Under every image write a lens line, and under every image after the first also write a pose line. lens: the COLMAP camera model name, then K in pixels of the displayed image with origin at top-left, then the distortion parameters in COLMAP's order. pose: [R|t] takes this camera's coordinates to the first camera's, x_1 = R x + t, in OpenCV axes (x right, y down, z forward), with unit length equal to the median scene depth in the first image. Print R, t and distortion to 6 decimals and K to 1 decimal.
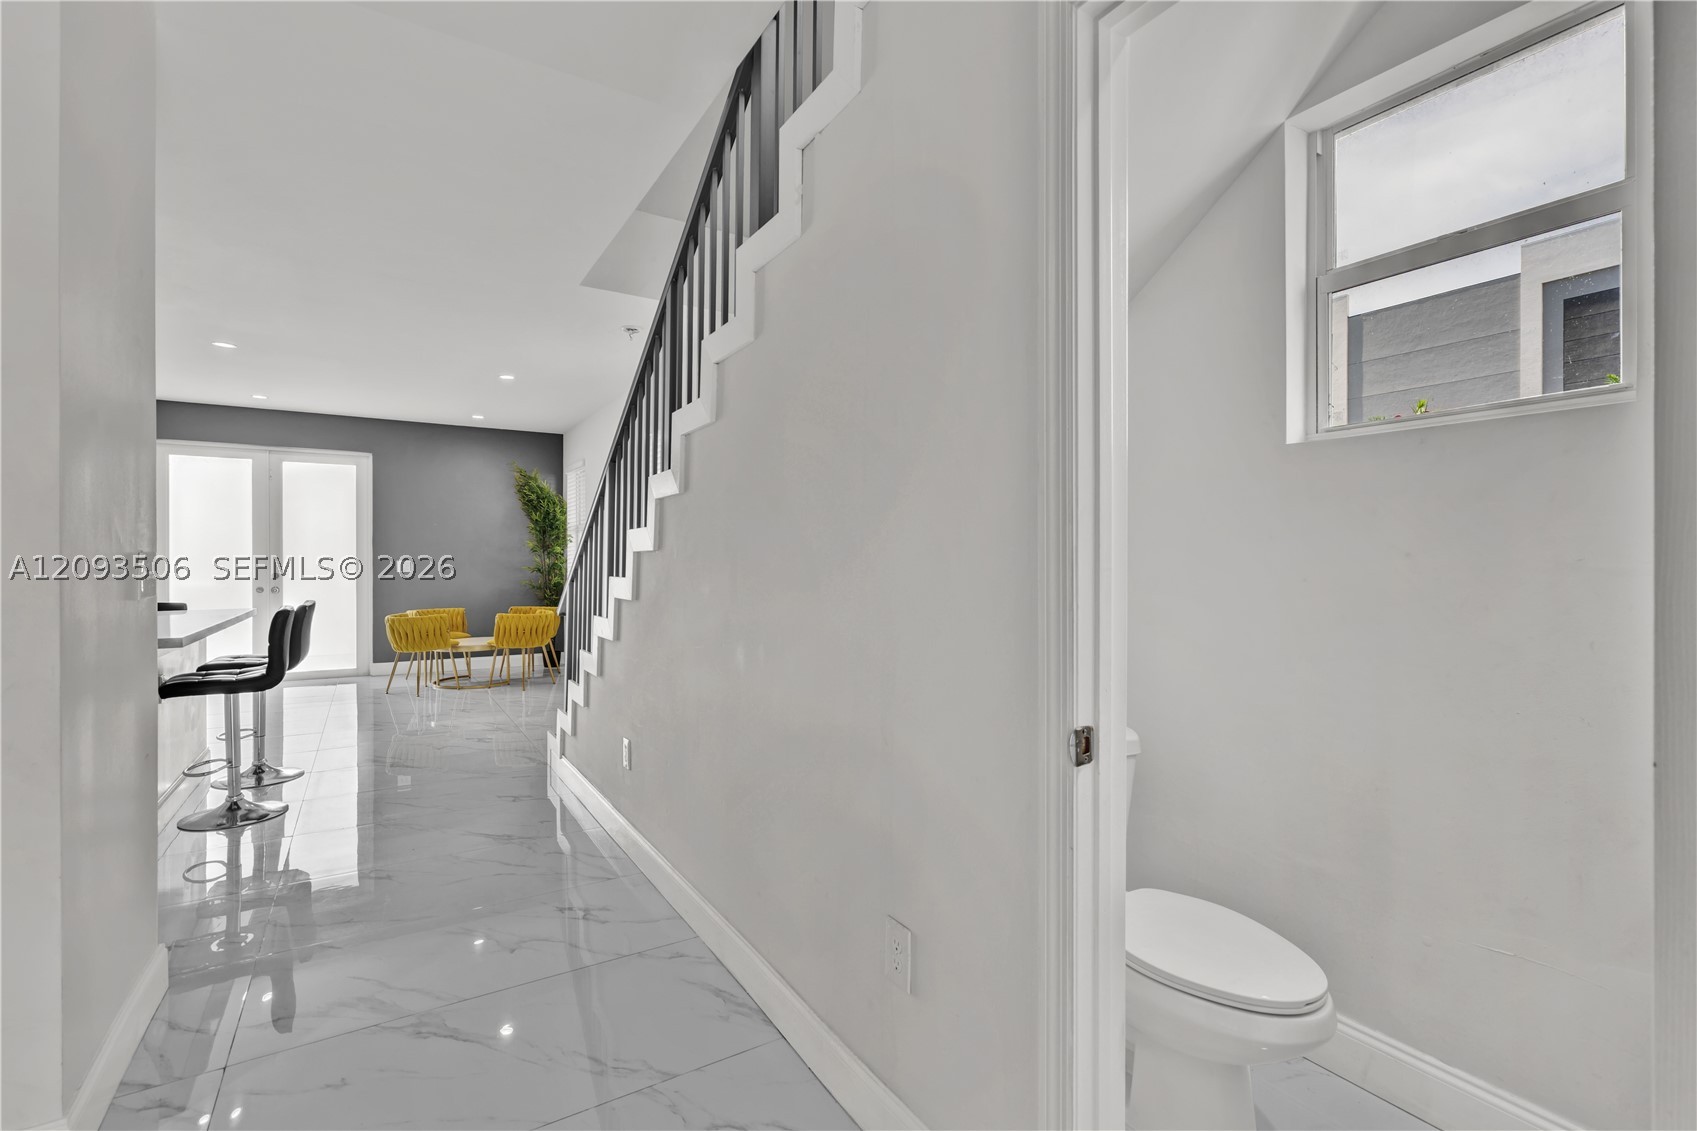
lens RADIAL K [[765.6, 0, 849.5], [0, 765.6, 562.5], [0, 0, 1]] dist [-0.003165, -0.000093]
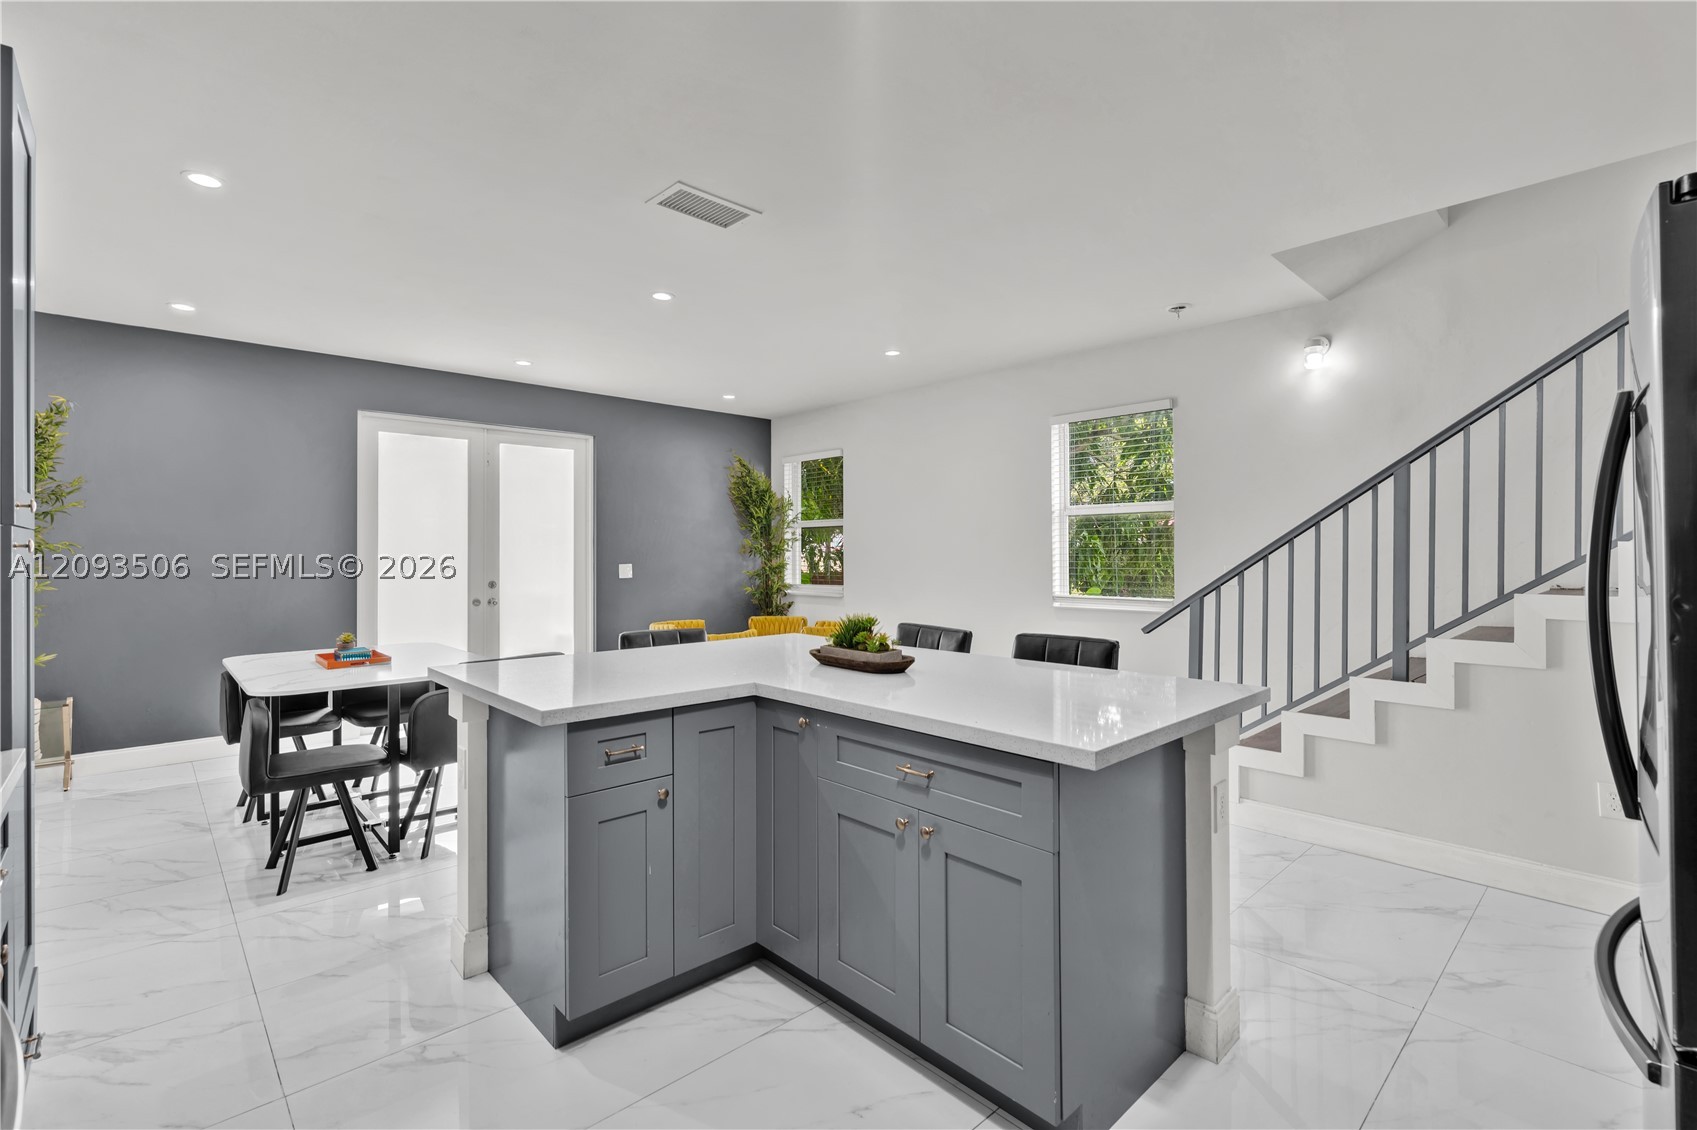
lens RADIAL K [[765.6, 0, 849.5], [0, 765.6, 562.0], [0, 0, 1]] dist [-0.003165, -0.000093]
pose [[0.982643, -0.015127, 0.184887, -0.513717], [0.014884, 0.999886, 0.002700, -0.003365], [-0.184907, 0.000098, 0.982756, 0.133309]]
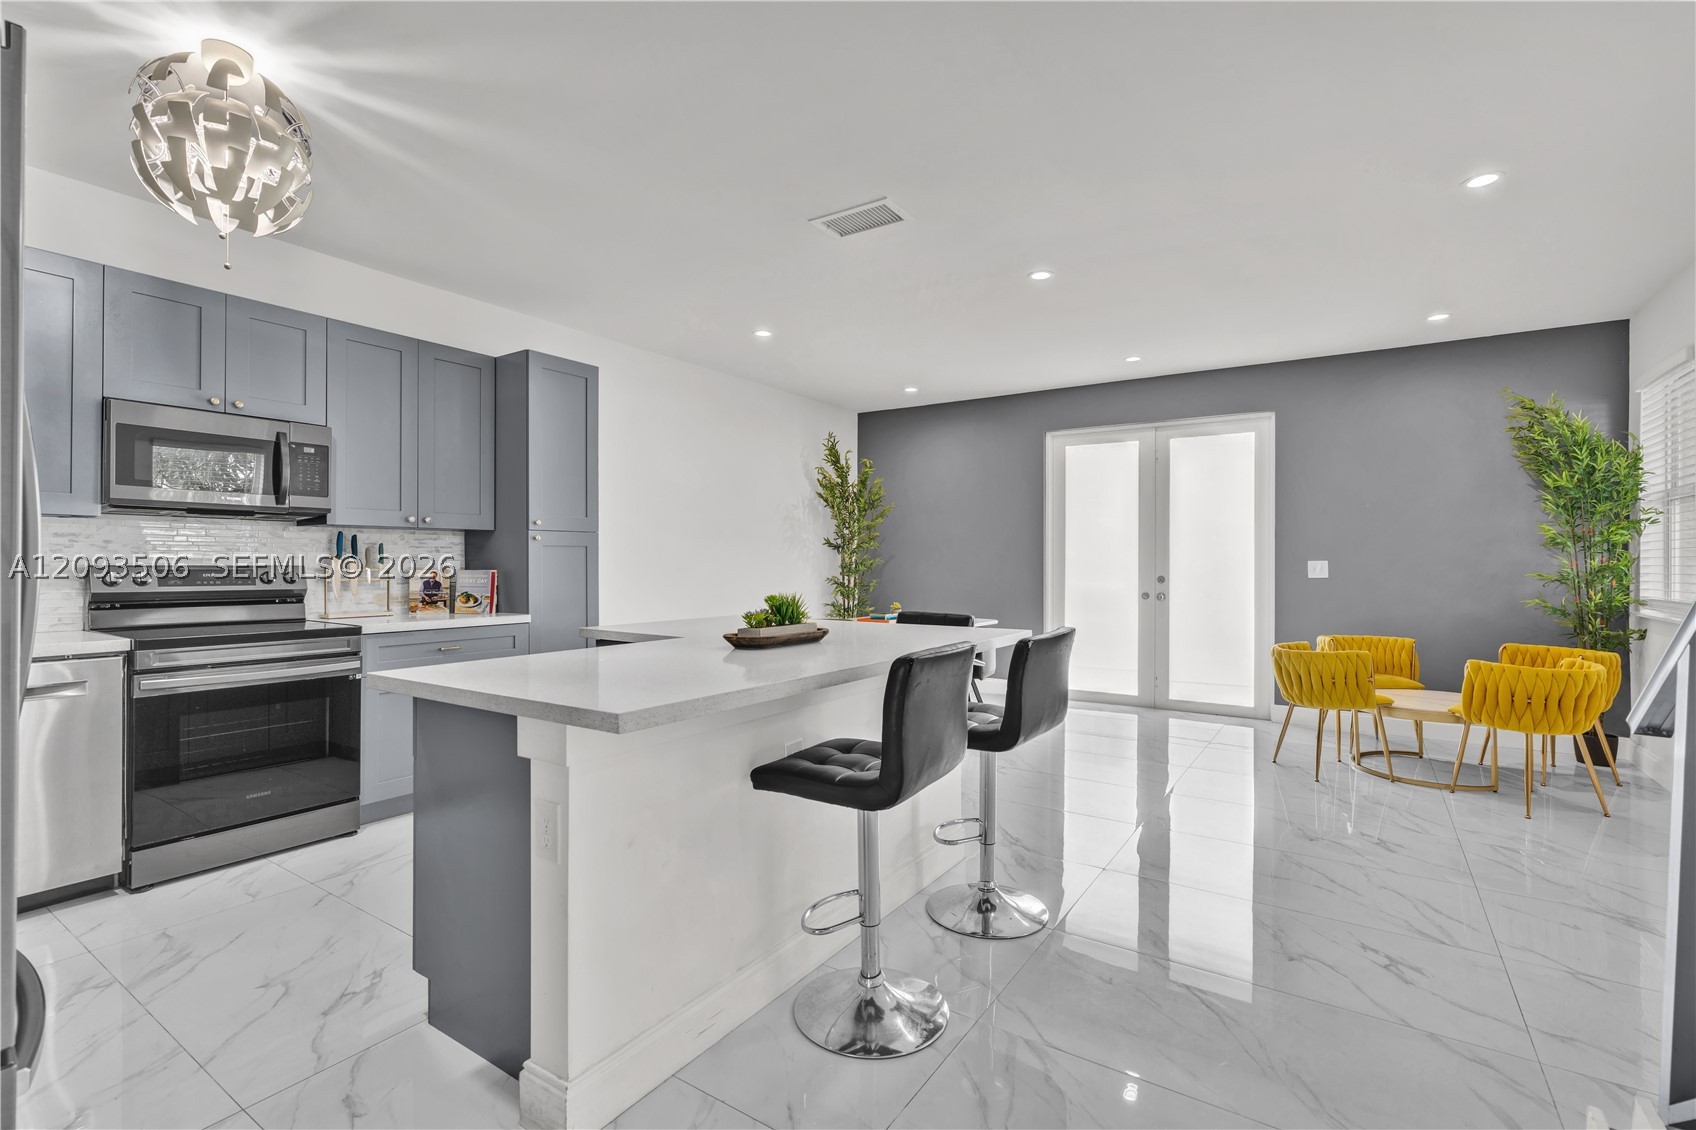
lens RADIAL K [[760.7, 0, 858.5], [0, 760.7, 577.9], [0, 0, 1]] dist [-0.003226, -0.000104]
pose [[0.420875, 0.014295, -0.907006, -0.143347], [-0.000401, 0.999879, 0.015573, 0.002642], [0.907119, -0.006191, 0.420829, 0.350785]]
